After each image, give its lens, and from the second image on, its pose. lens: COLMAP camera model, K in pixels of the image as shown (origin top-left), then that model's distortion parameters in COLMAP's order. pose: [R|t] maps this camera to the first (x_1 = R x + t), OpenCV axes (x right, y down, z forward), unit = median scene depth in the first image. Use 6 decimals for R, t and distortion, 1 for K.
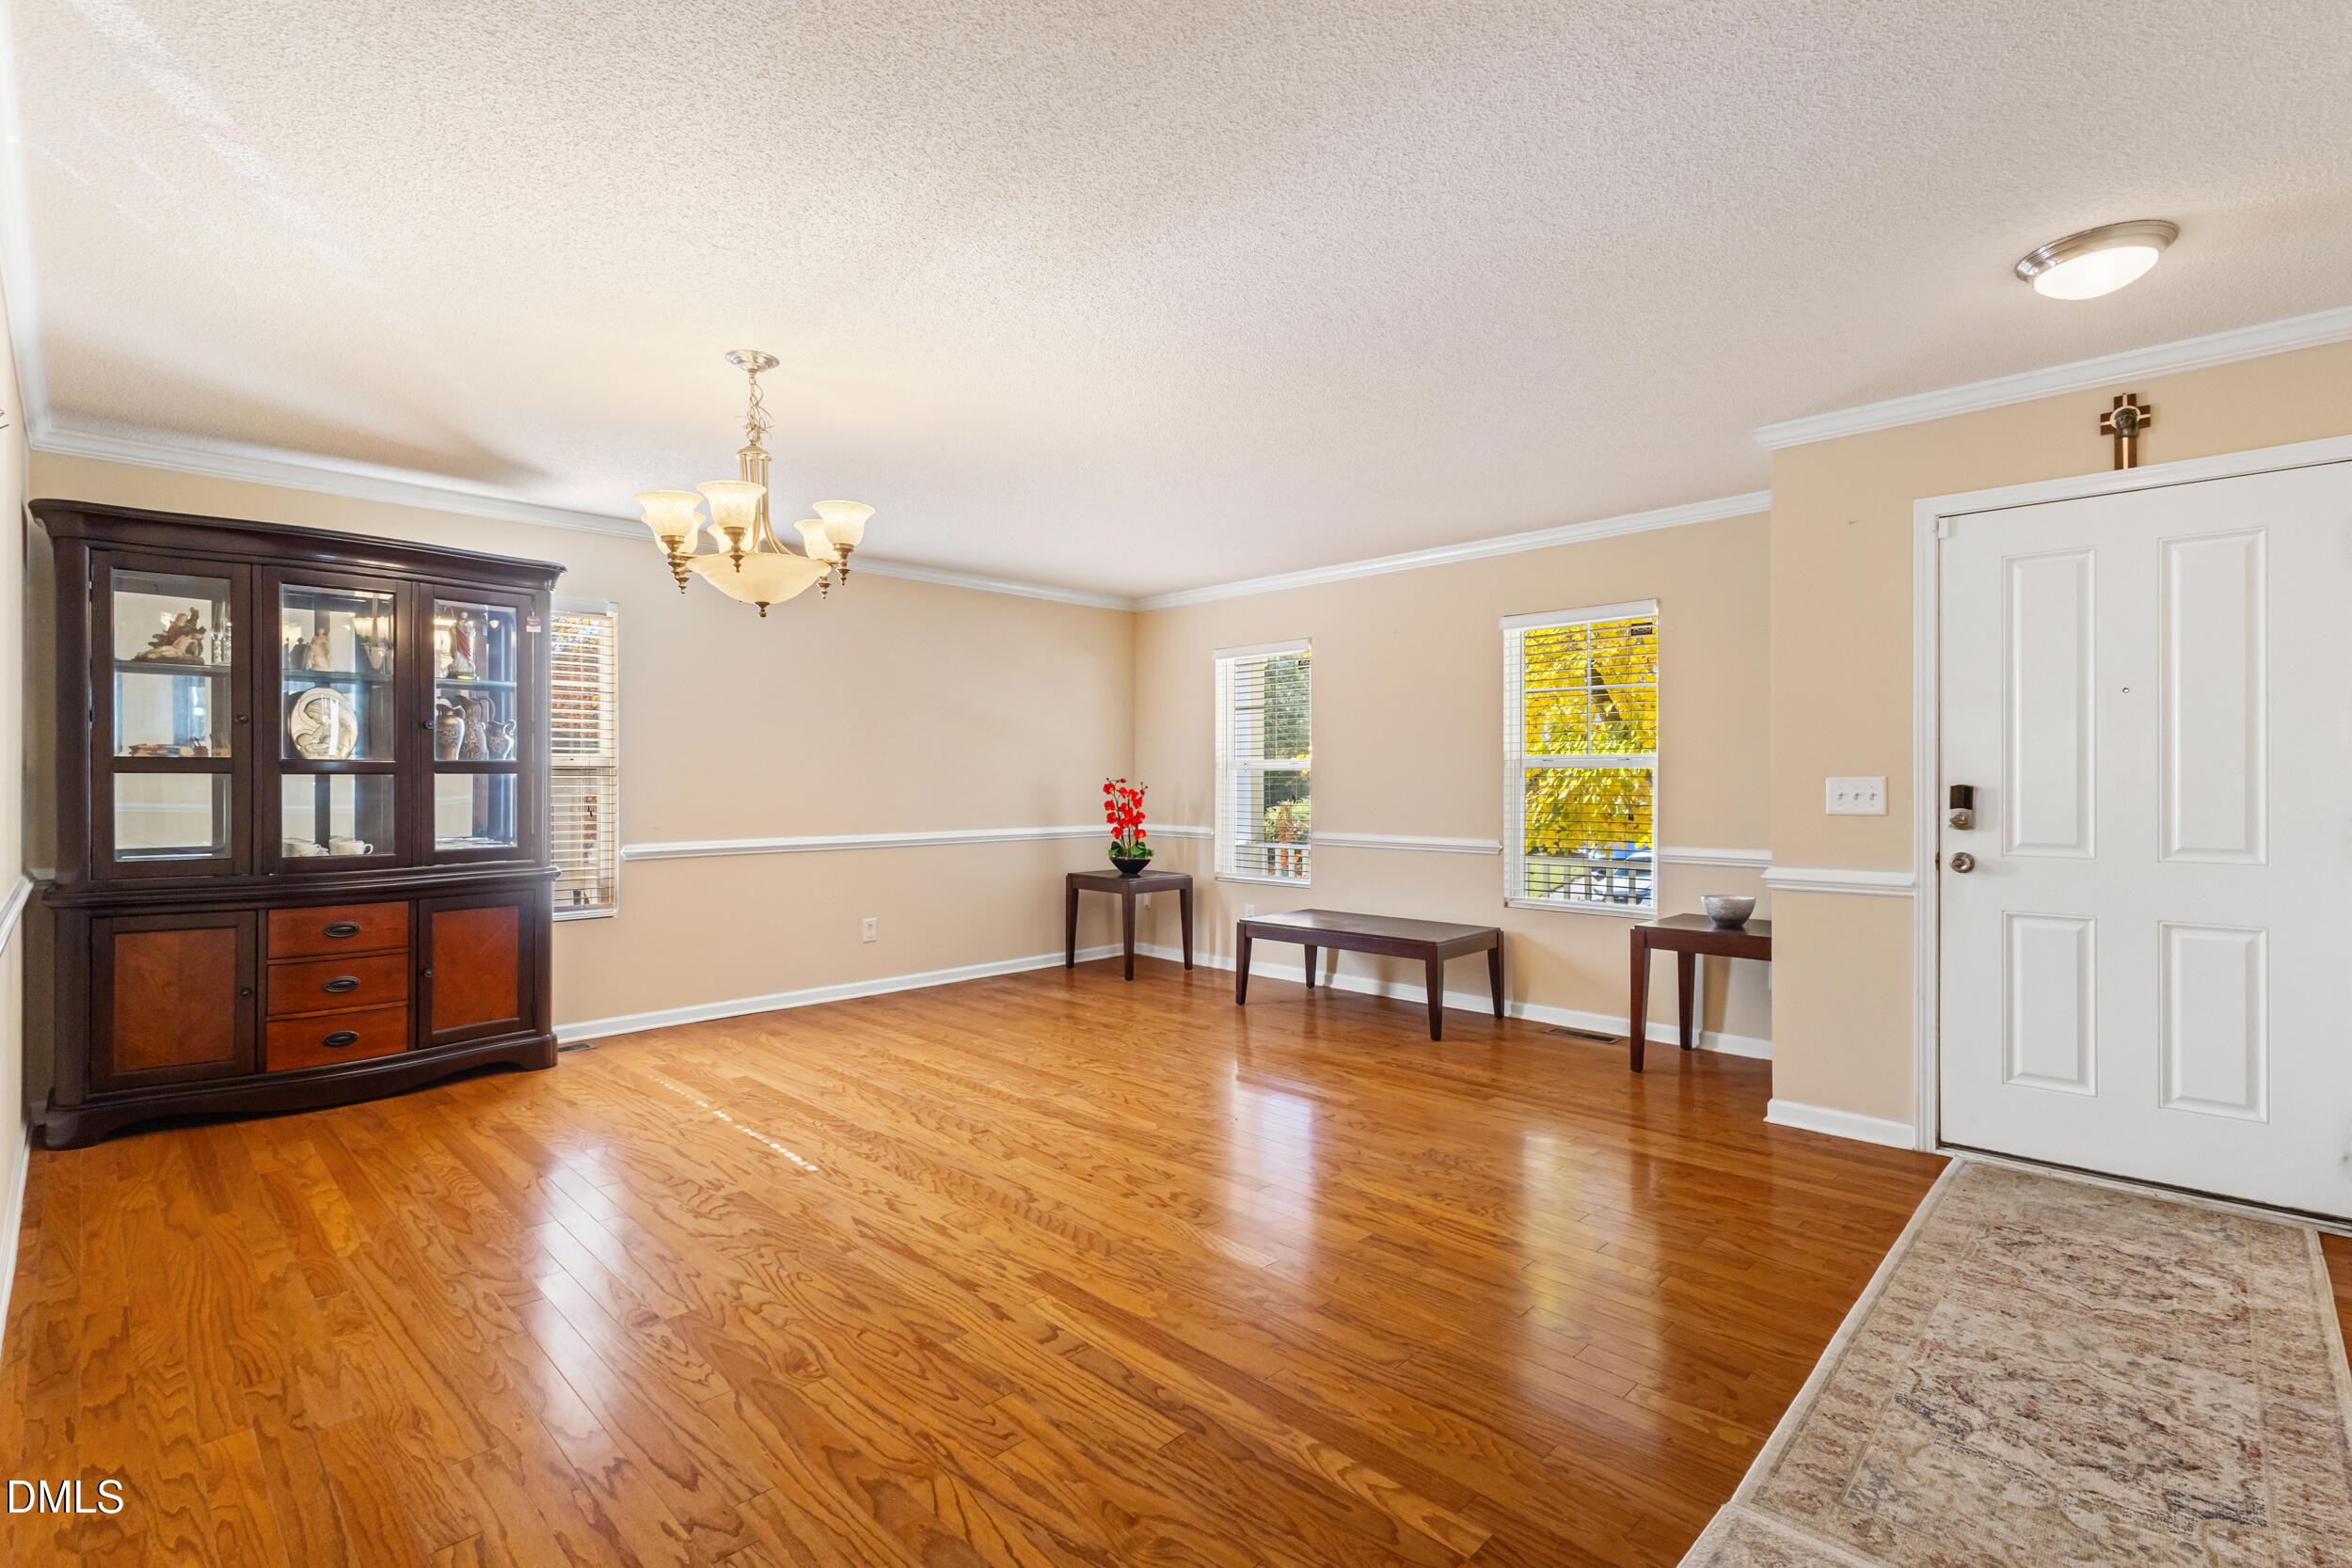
lens RADIAL K [[1081.7, 0, 1174.4], [0, 1081.7, 776.4], [0, 0, 1]] dist [0.007054, -0.000312]
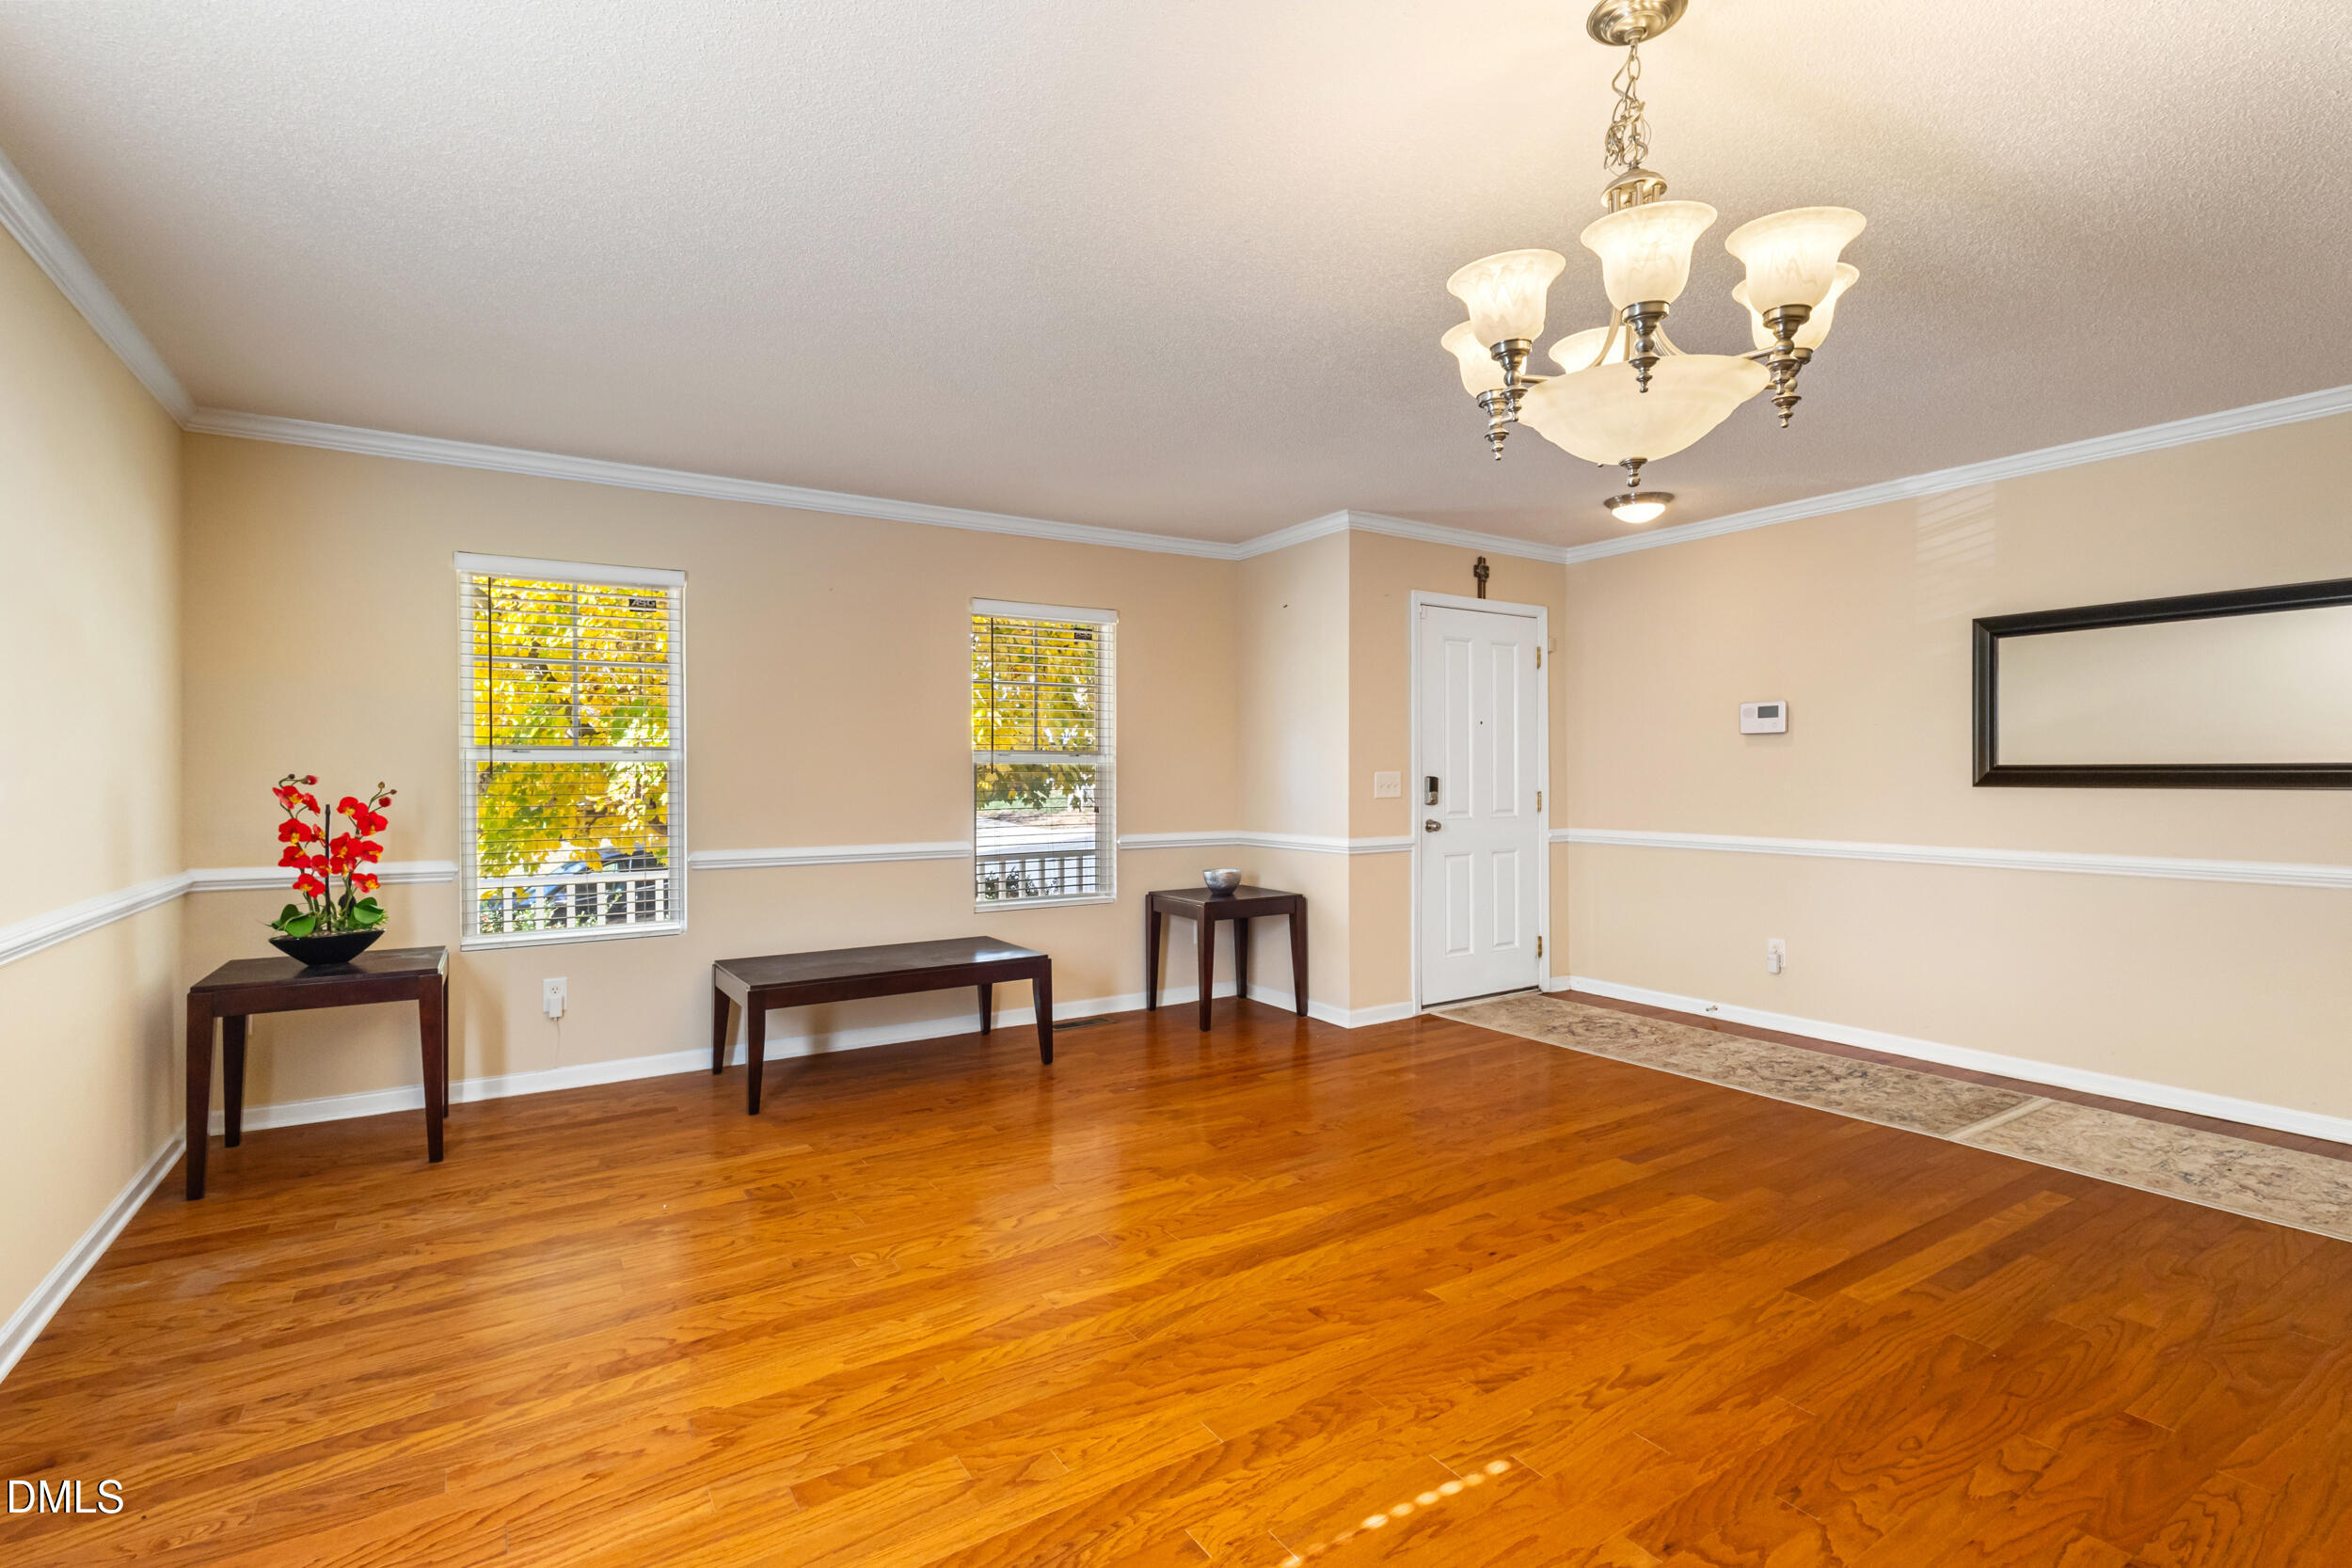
lens RADIAL K [[1081.7, 0, 1178.7], [0, 1081.7, 785.4], [0, 0, 1]] dist [0.007054, -0.000312]
pose [[0.216930, -0.010258, 0.976133, -0.809471], [0.000701, 0.999946, 0.010352, 0.003760], [-0.976187, -0.001562, 0.216926, 0.919125]]
